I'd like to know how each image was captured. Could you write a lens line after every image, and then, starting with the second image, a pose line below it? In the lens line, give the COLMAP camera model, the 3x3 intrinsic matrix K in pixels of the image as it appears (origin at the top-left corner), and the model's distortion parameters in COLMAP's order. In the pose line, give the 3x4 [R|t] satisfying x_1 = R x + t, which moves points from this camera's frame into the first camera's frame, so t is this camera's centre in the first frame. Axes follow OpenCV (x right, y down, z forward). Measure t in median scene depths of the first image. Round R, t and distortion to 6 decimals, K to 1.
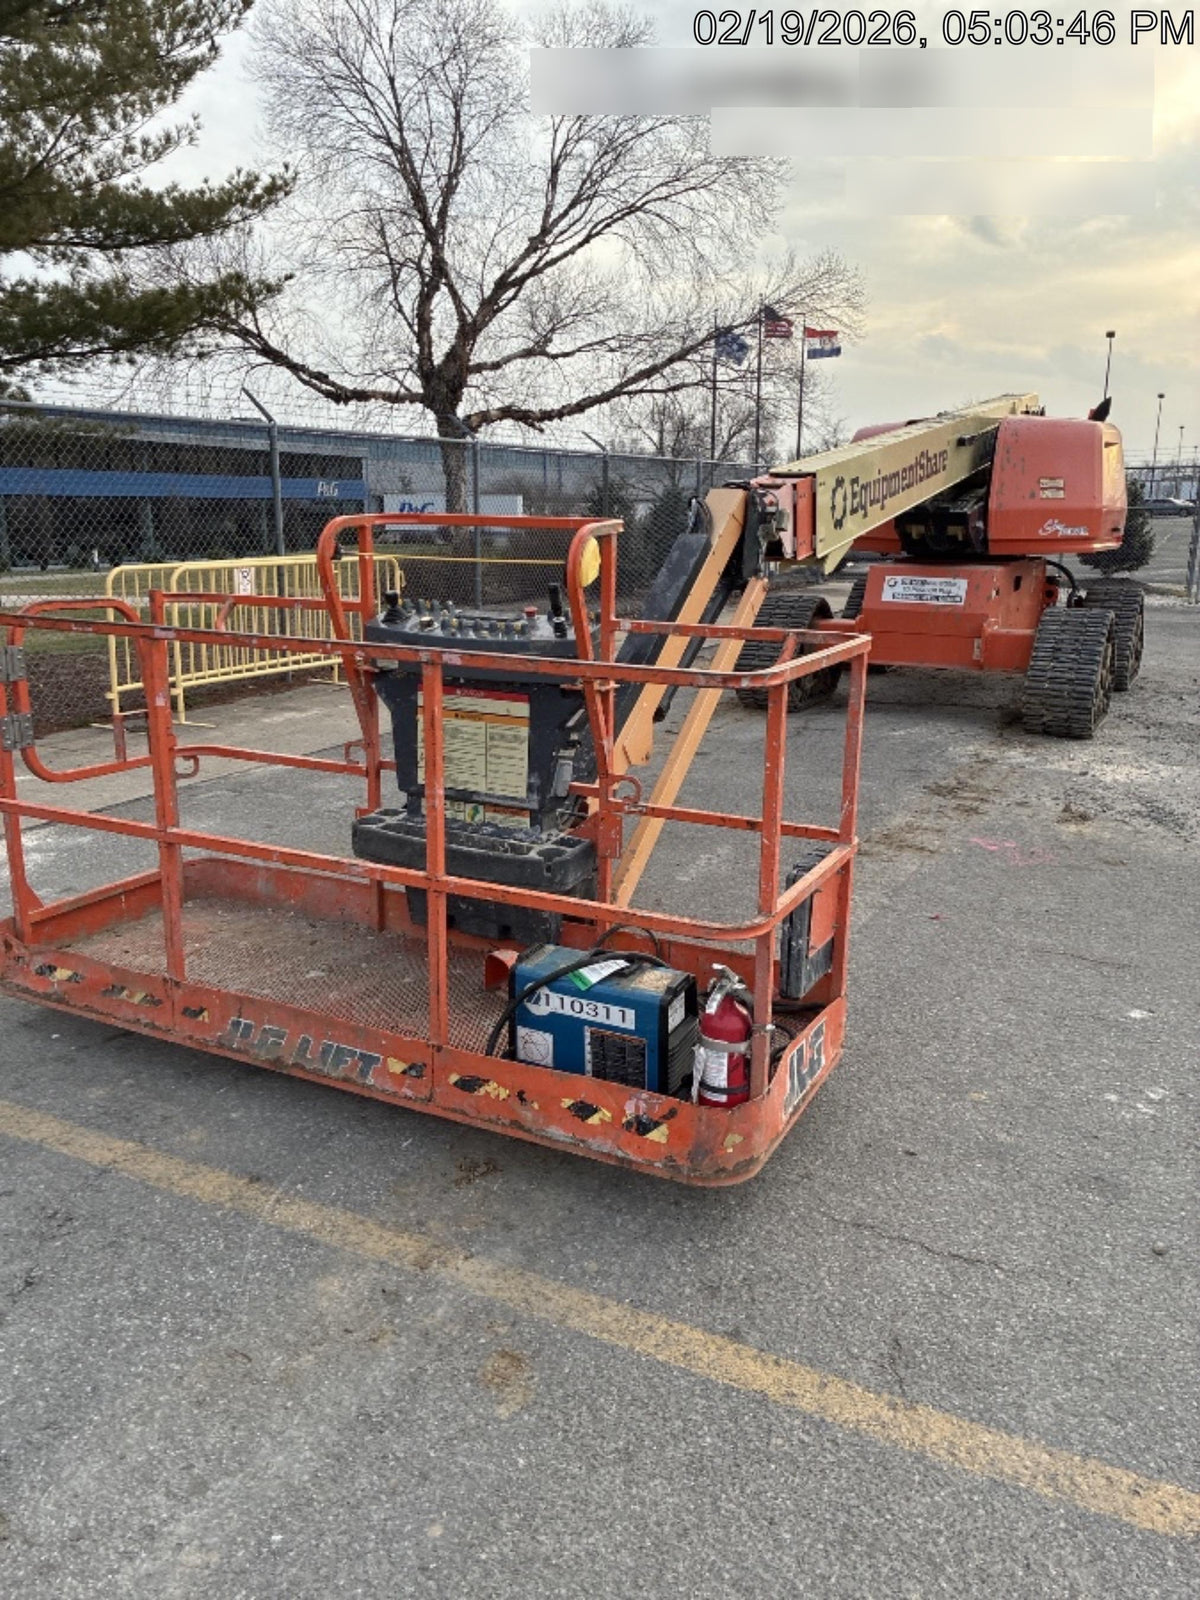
lens RADIAL K [[1165.8, 0, 603.3], [0, 1165.8, 752.6], [0, 0, 1]] dist [0.049708, 0.001592]
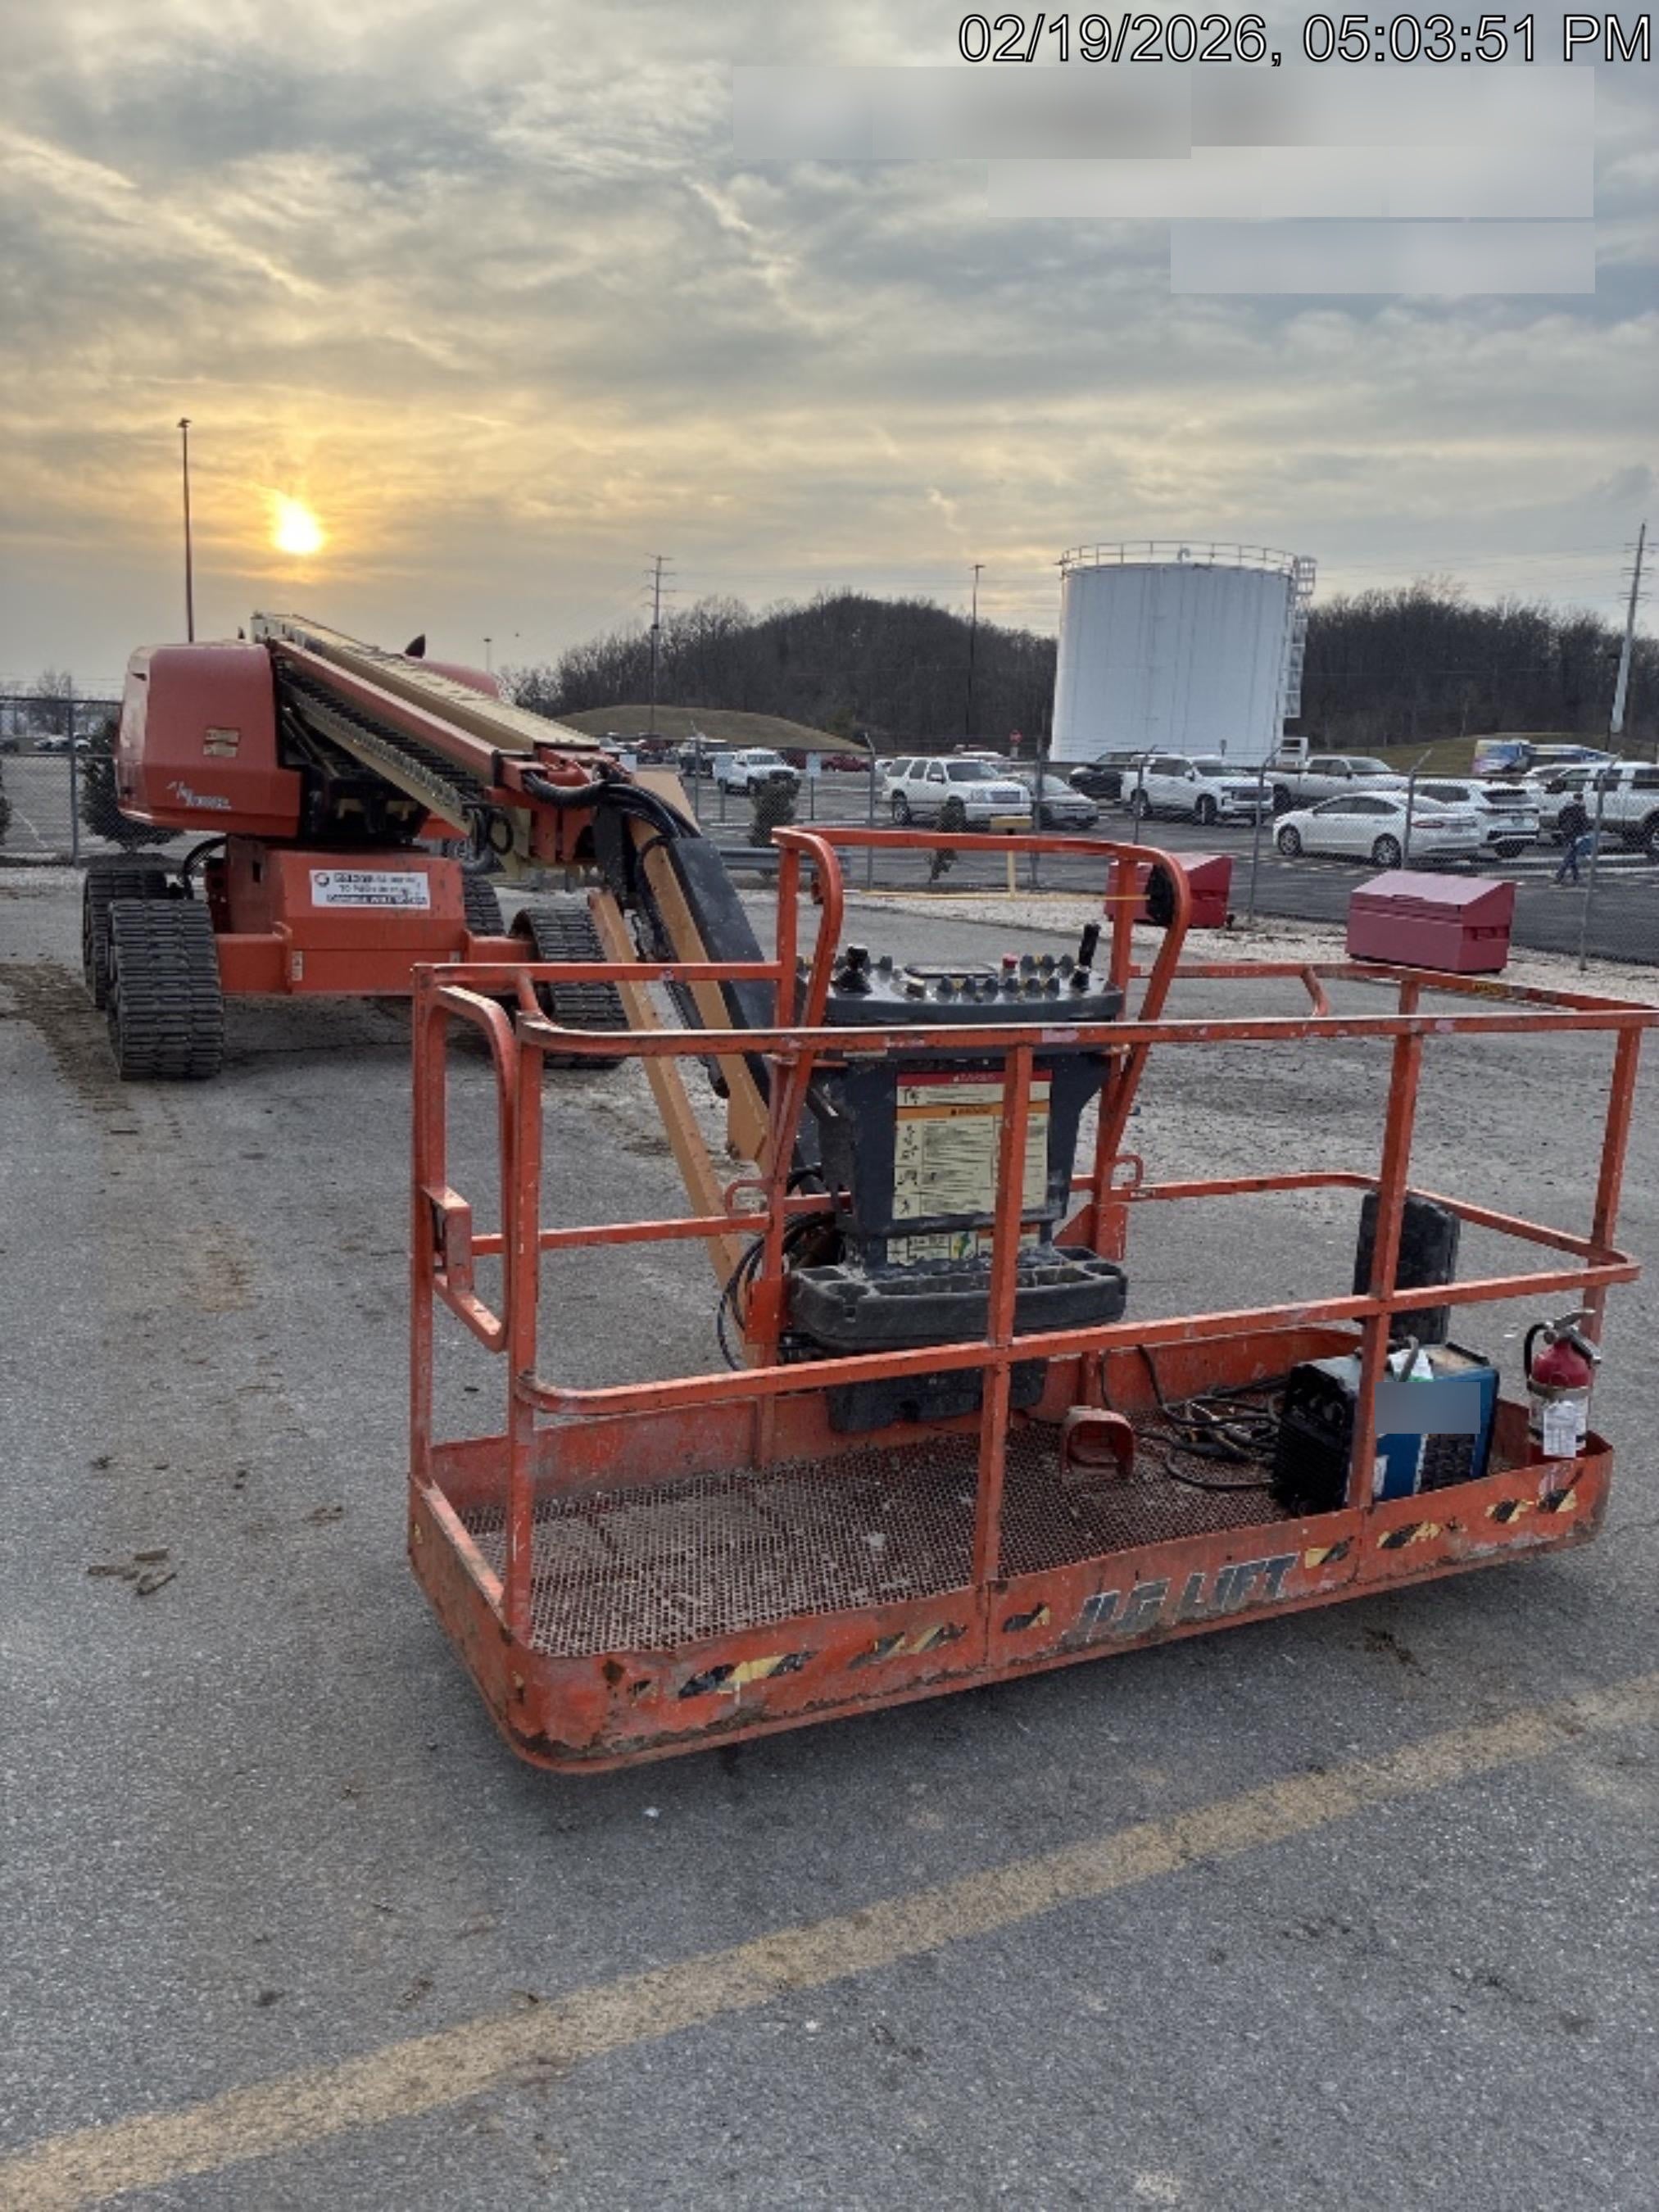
lens RADIAL K [[1611.8, 0, 834.0], [0, 1611.8, 1040.5], [0, 0, 1]] dist [0.049708, 0.001592]
pose [[0.597150, -0.101396, 0.795695, -0.449896], [0.122290, 0.991890, 0.034622, -0.056321], [-0.792753, 0.076631, 0.604707, 0.216623]]
